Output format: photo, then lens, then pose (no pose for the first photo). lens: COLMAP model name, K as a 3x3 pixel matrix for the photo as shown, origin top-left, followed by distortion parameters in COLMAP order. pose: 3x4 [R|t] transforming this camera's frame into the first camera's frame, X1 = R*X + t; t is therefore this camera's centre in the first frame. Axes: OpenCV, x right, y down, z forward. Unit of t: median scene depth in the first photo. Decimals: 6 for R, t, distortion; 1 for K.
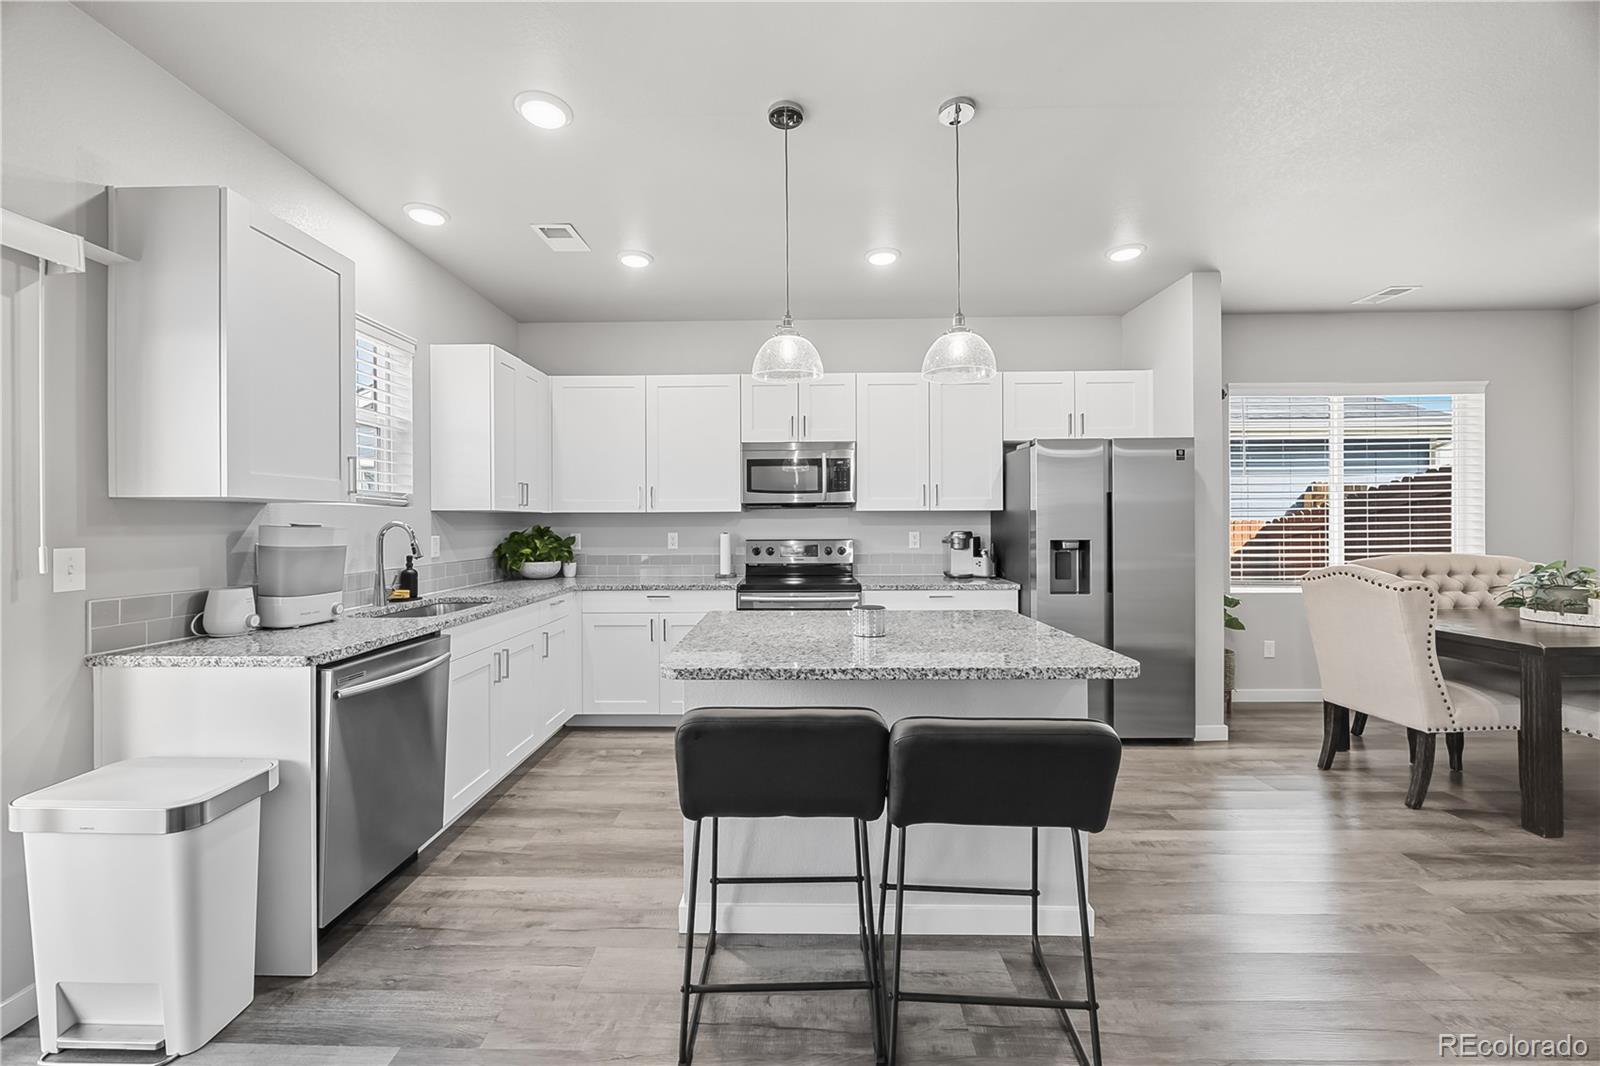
lens RADIAL K [[612.0, 0, 791.1], [0, 612.0, 517.2], [0, 0, 1]] dist [-0.001660, 0.000037]
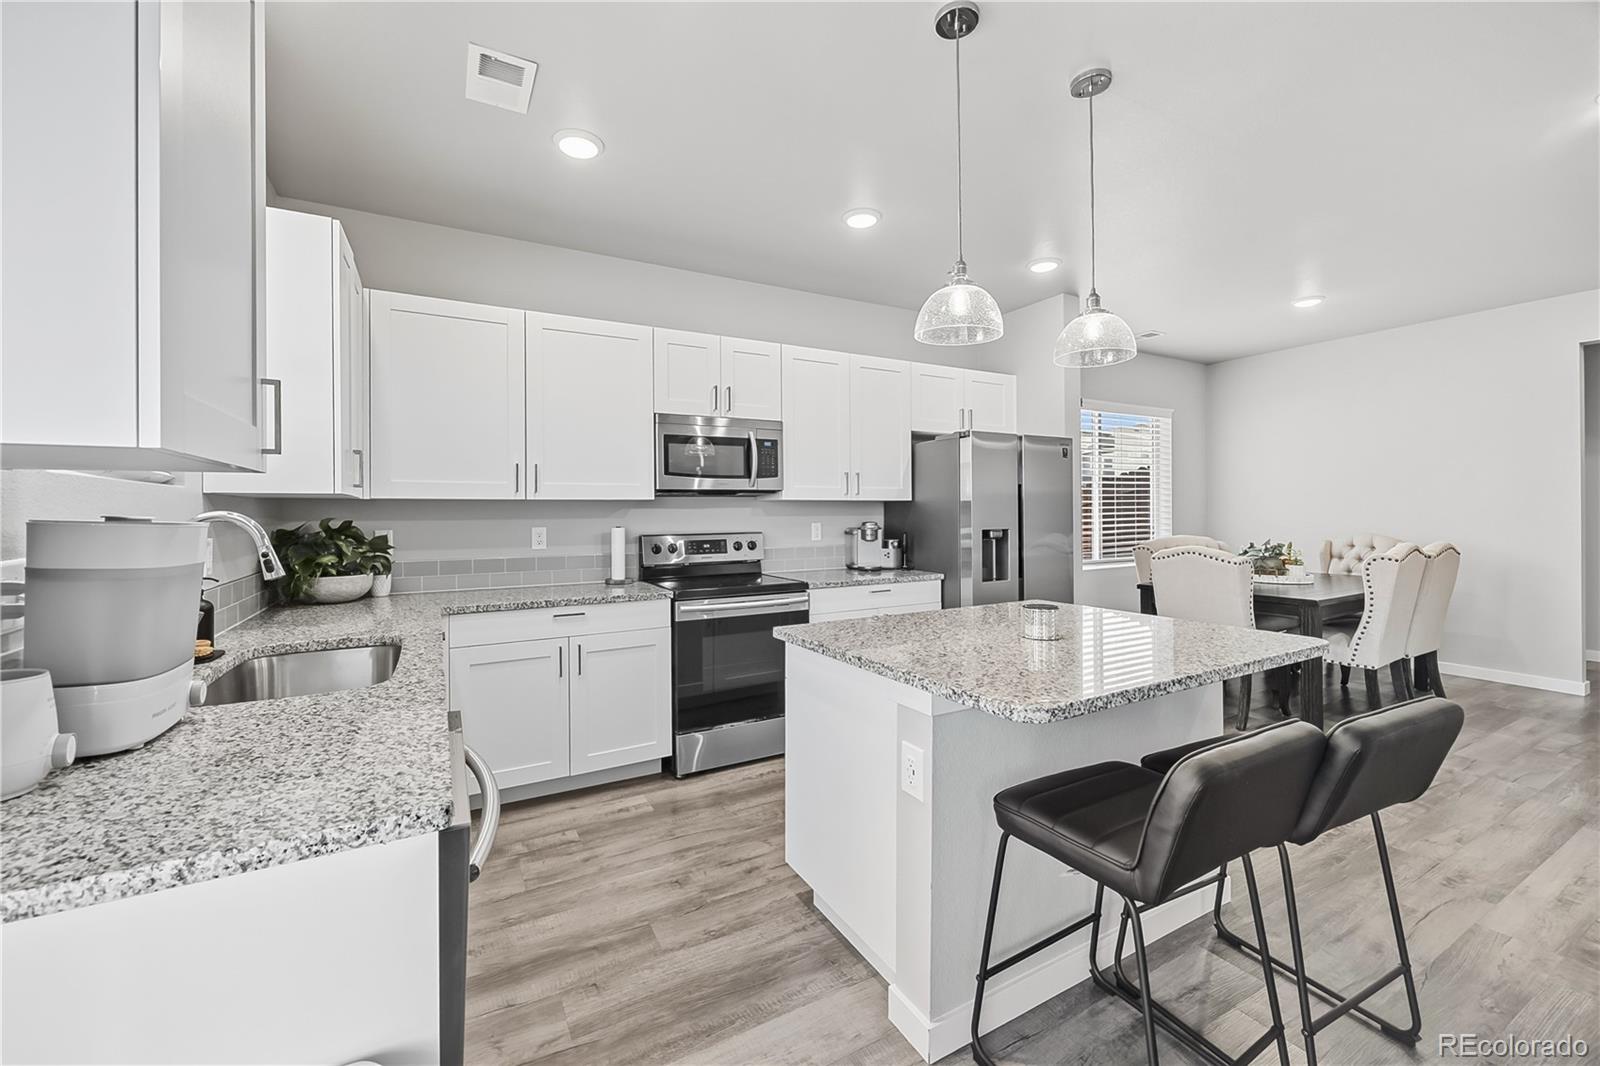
lens RADIAL K [[636.6, 0, 787.8], [0, 636.6, 509.4], [0, 0, 1]] dist [0.000823, 0.000362]
pose [[0.871367, 0.001354, 0.490630, -0.352213], [-0.001413, 0.999999, -0.000249, 0.003649], [-0.490630, -0.000477, 0.871368, 0.203834]]
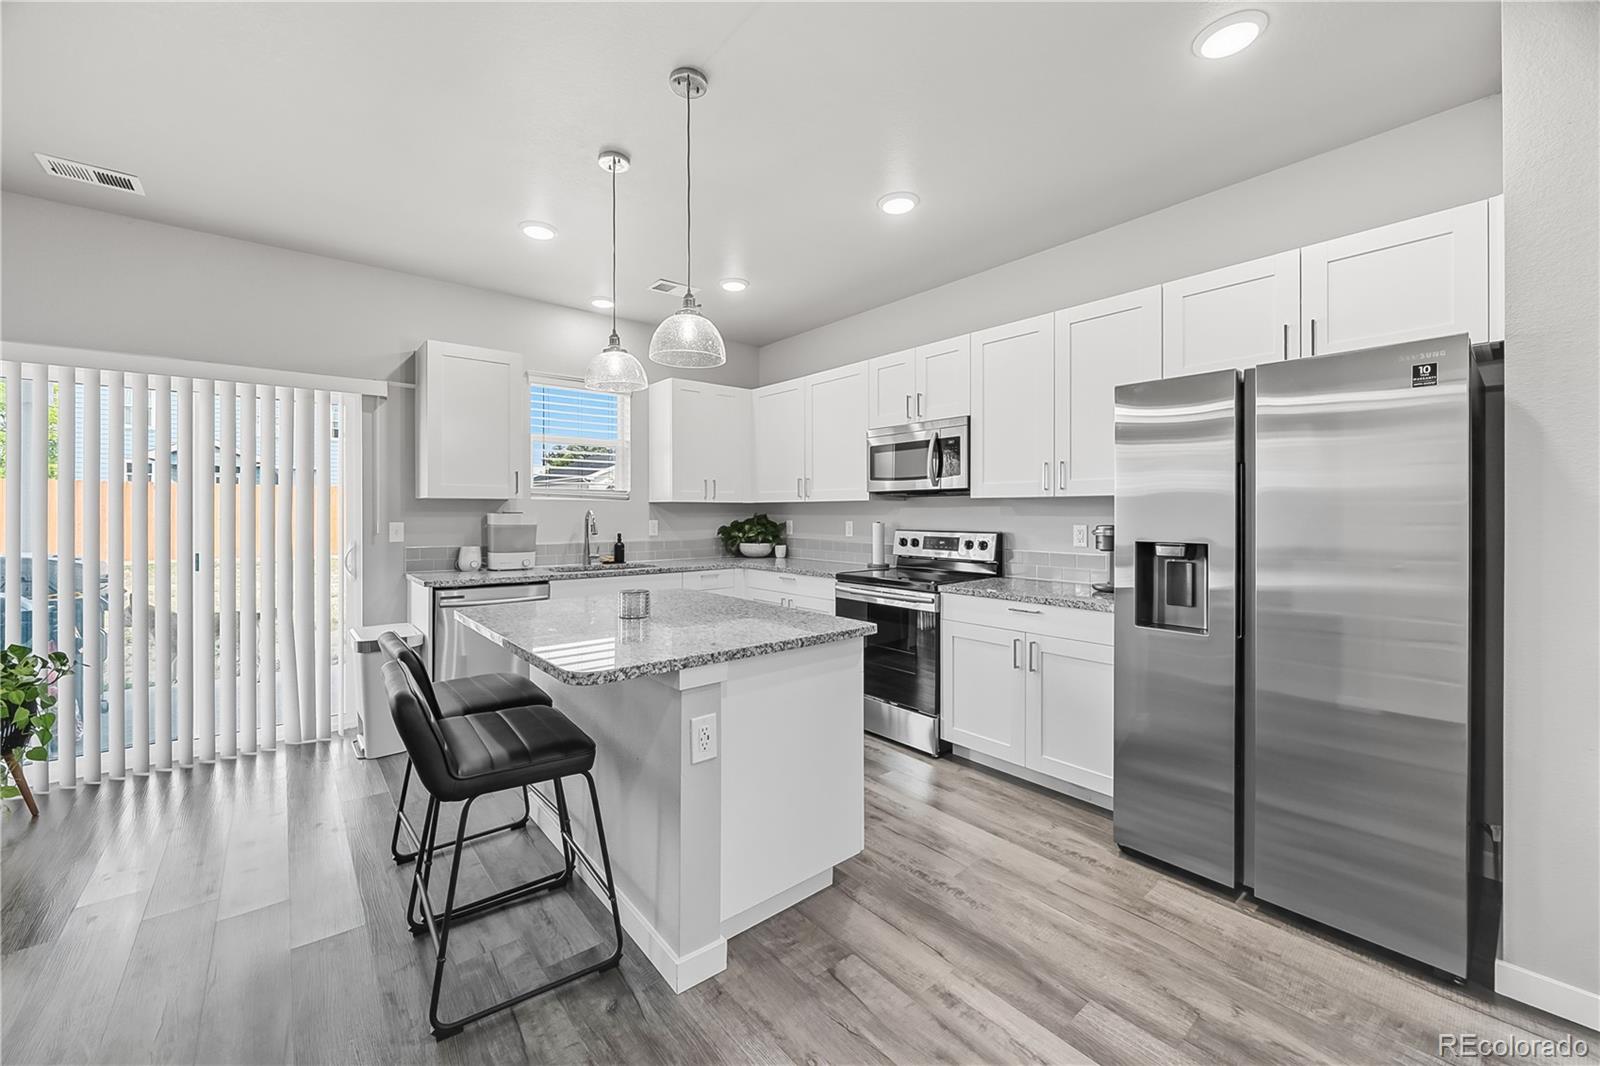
lens RADIAL K [[619.7, 0, 798.2], [0, 619.7, 508.7], [0, 0, 1]] dist [-0.000775, -0.000200]
pose [[0.652127, 0.000952, -0.758109, 0.623572], [0.003118, 0.999987, 0.003938, -0.000357], [0.758103, -0.004932, 0.652116, 0.279129]]
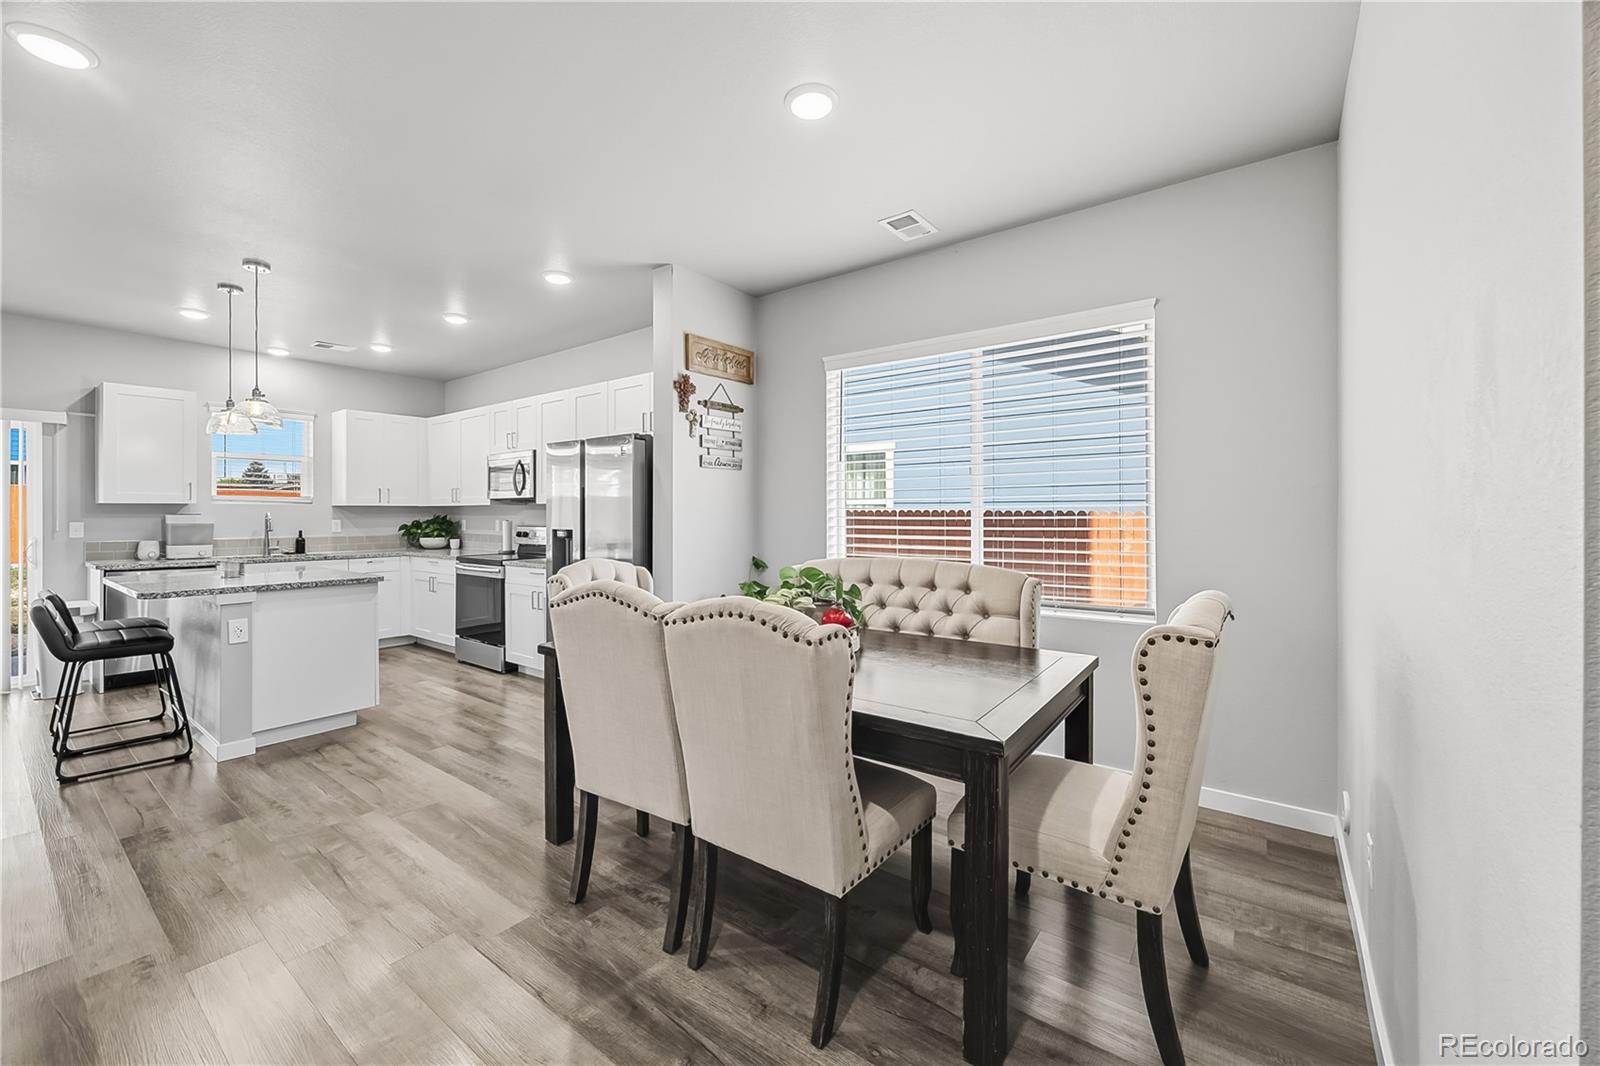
lens RADIAL K [[634.3, 0, 799.2], [0, 634.3, 509.1], [0, 0, 1]] dist [-0.001360, -0.000179]
pose [[0.805617, 0.000553, -0.592437, 1.384764], [0.003228, 0.999981, 0.005322, -0.005696], [0.592428, -0.006200, 0.805599, 0.271785]]
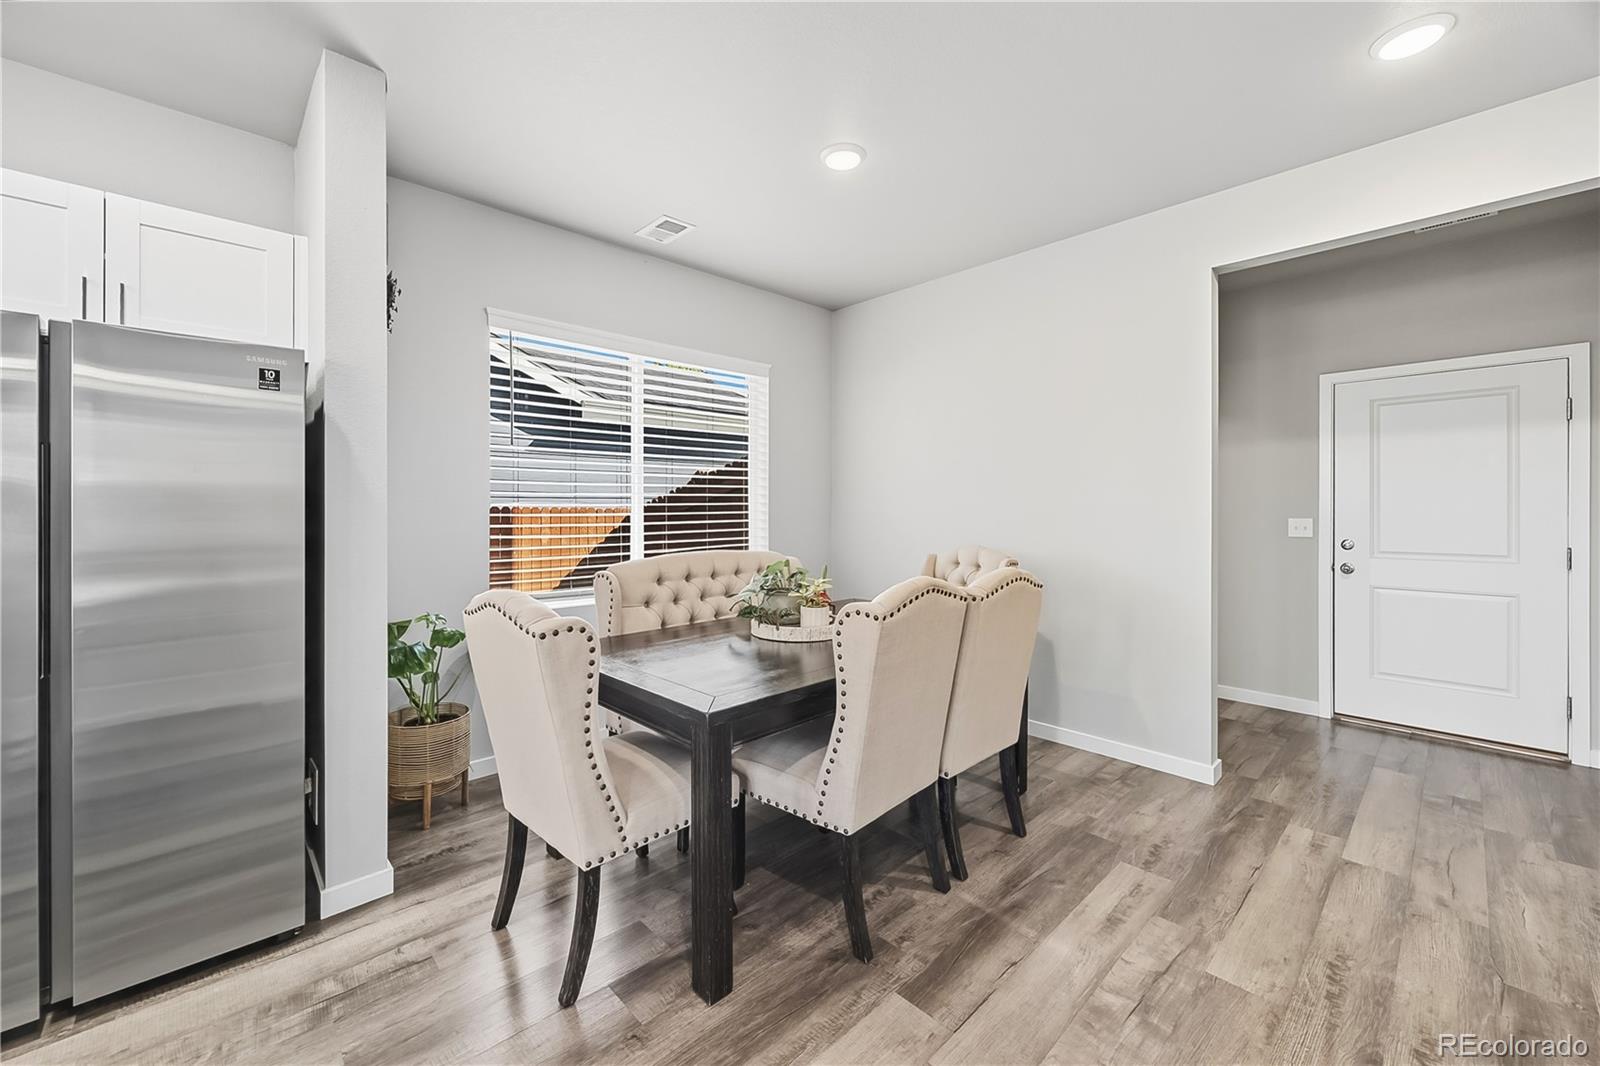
lens RADIAL K [[633.8, 0, 776.3], [0, 633.8, 511.1], [0, 0, 1]] dist [-0.003287, -0.000475]
pose [[0.729890, 0.003316, 0.683557, 0.528372], [-0.009788, 0.999936, 0.005600, -0.000352], [-0.683495, -0.010778, 0.729876, 0.301156]]
